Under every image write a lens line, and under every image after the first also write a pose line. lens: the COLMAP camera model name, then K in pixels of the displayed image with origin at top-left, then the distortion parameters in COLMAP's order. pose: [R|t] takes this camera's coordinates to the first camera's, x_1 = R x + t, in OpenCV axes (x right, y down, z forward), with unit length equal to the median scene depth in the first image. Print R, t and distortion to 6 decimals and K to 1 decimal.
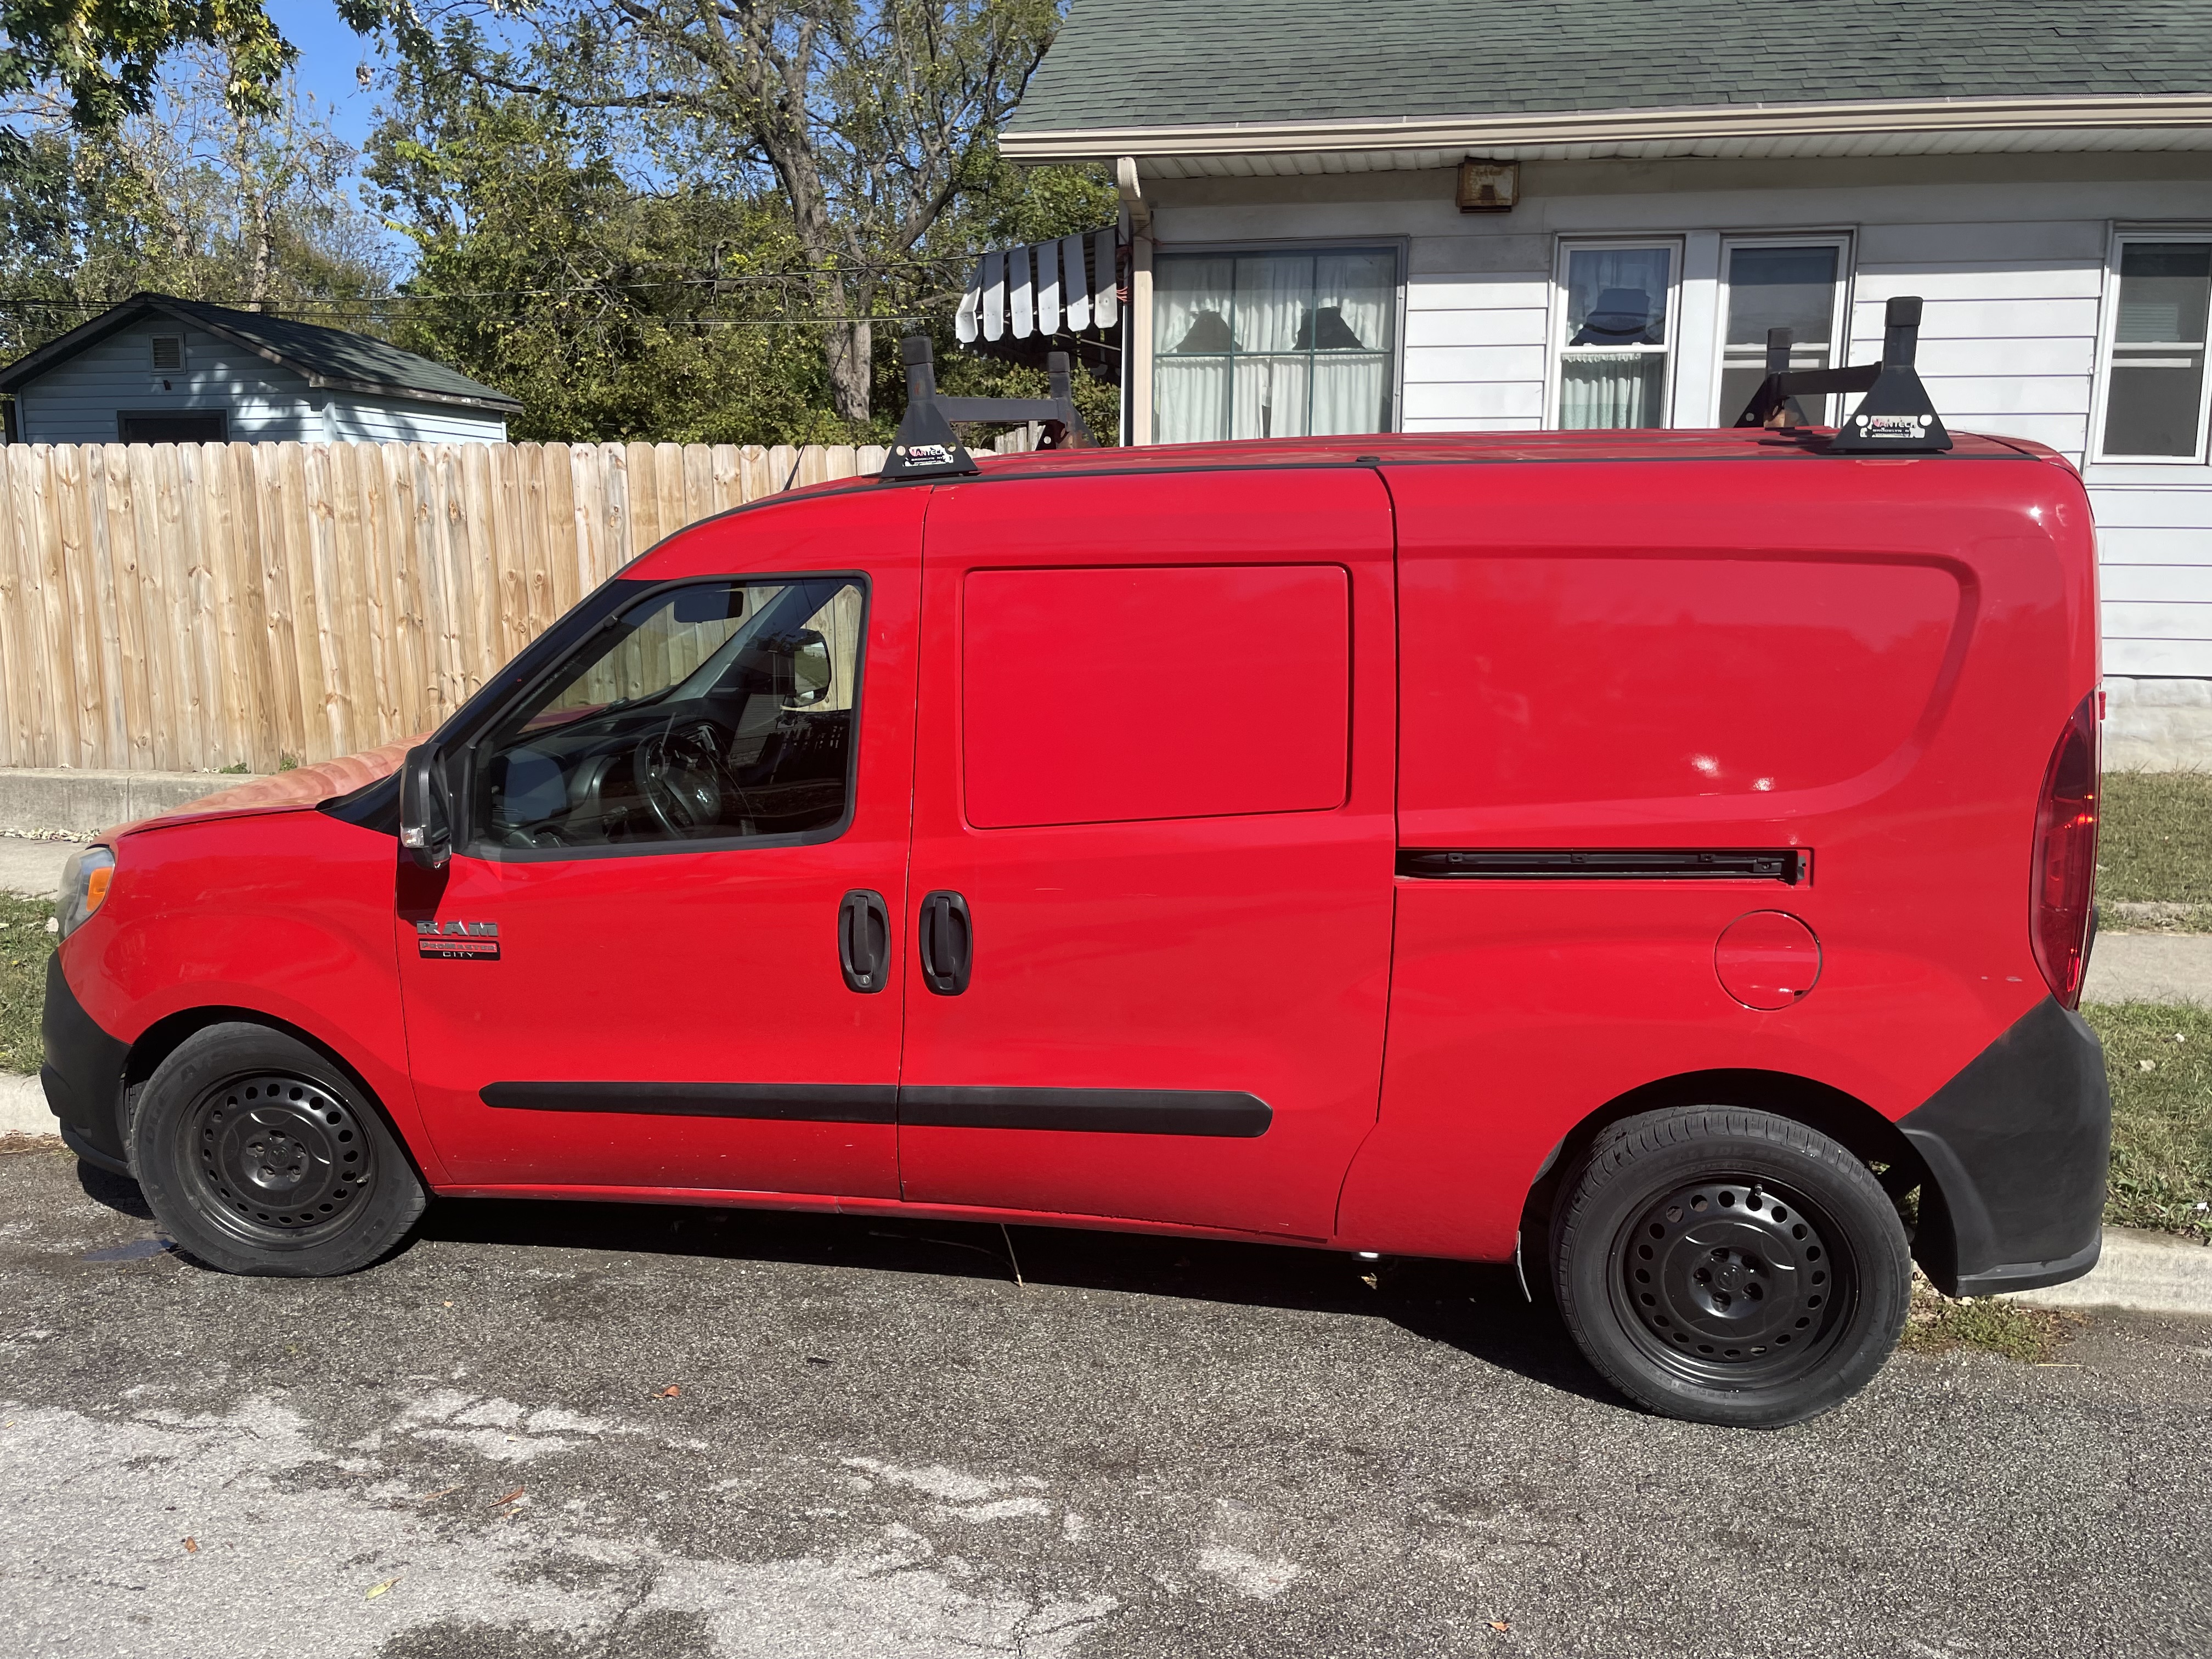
lens RADIAL K [[1600.3, 0, 1106.0], [0, 1600.3, 829.5], [0, 0, 1]] dist [0.006882, -0.052097]
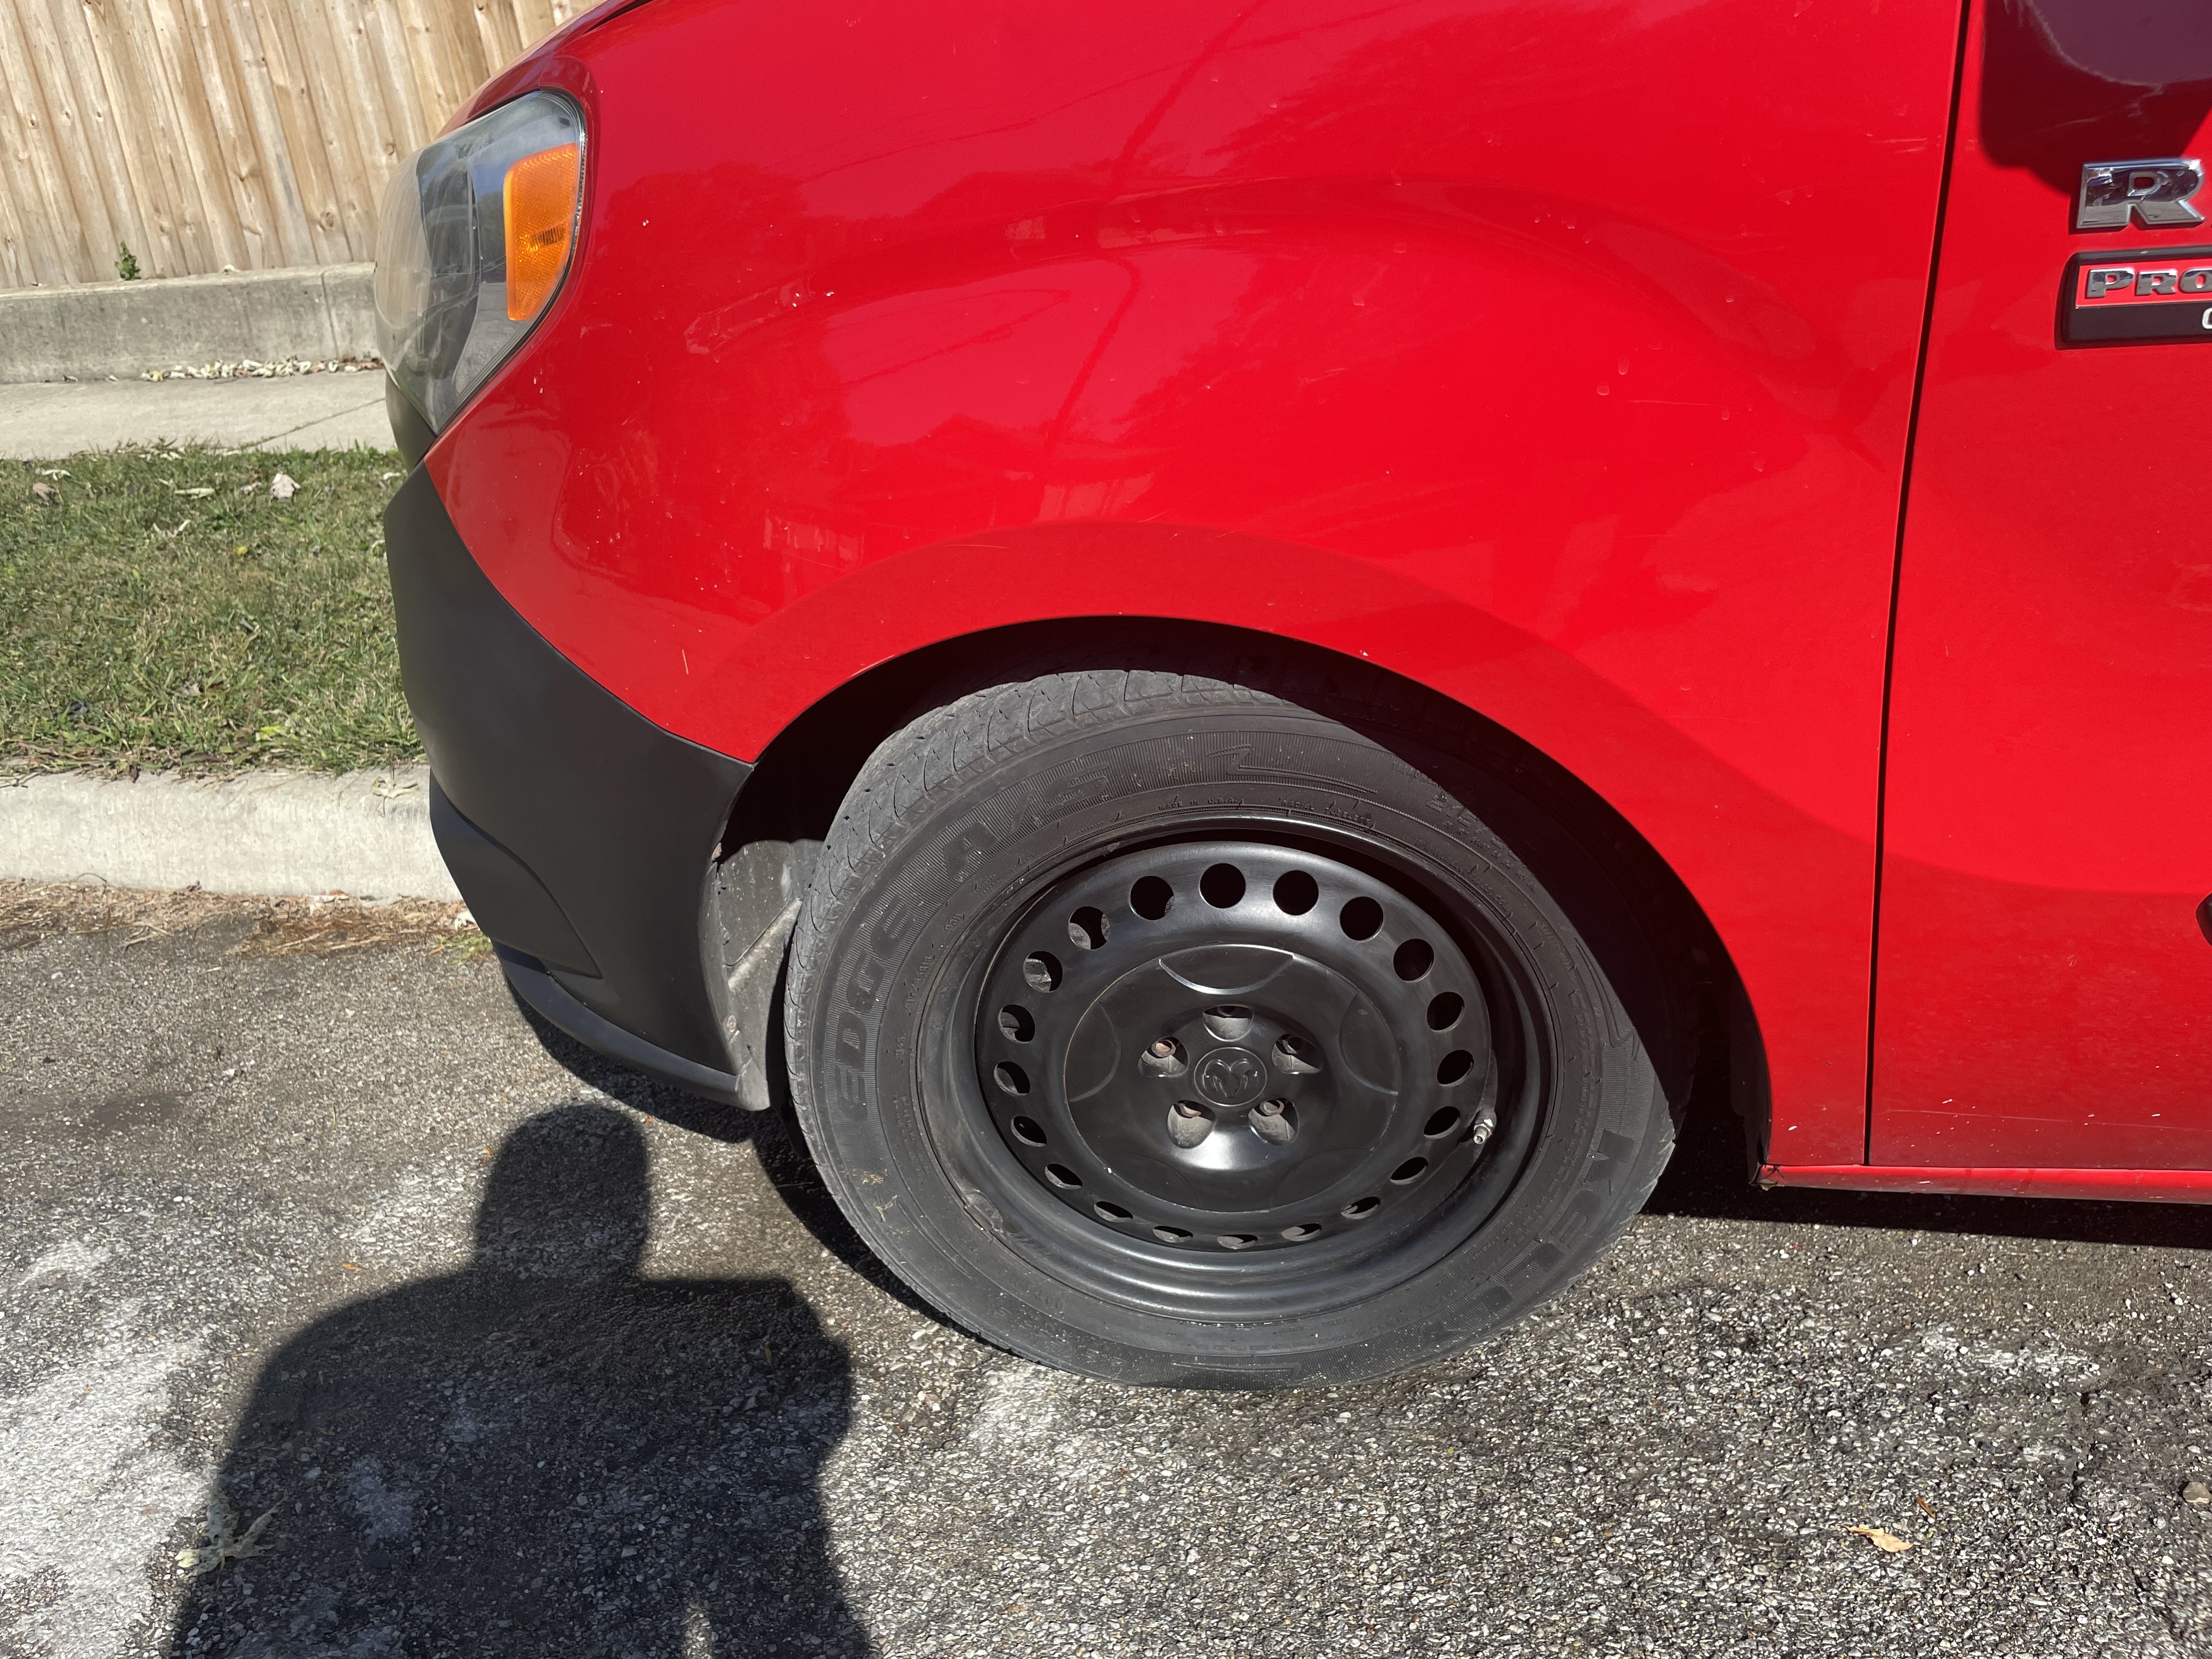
lens RADIAL K [[1747.4, 0, 1104.3], [0, 1747.4, 886.7], [0, 0, 1]] dist [0.113388, -0.170774]
pose [[0.988020, -0.036424, -0.149969, -0.170221], [0.079180, 0.953742, 0.290011, 0.022475], [0.132469, -0.298411, 0.945200, 0.234731]]
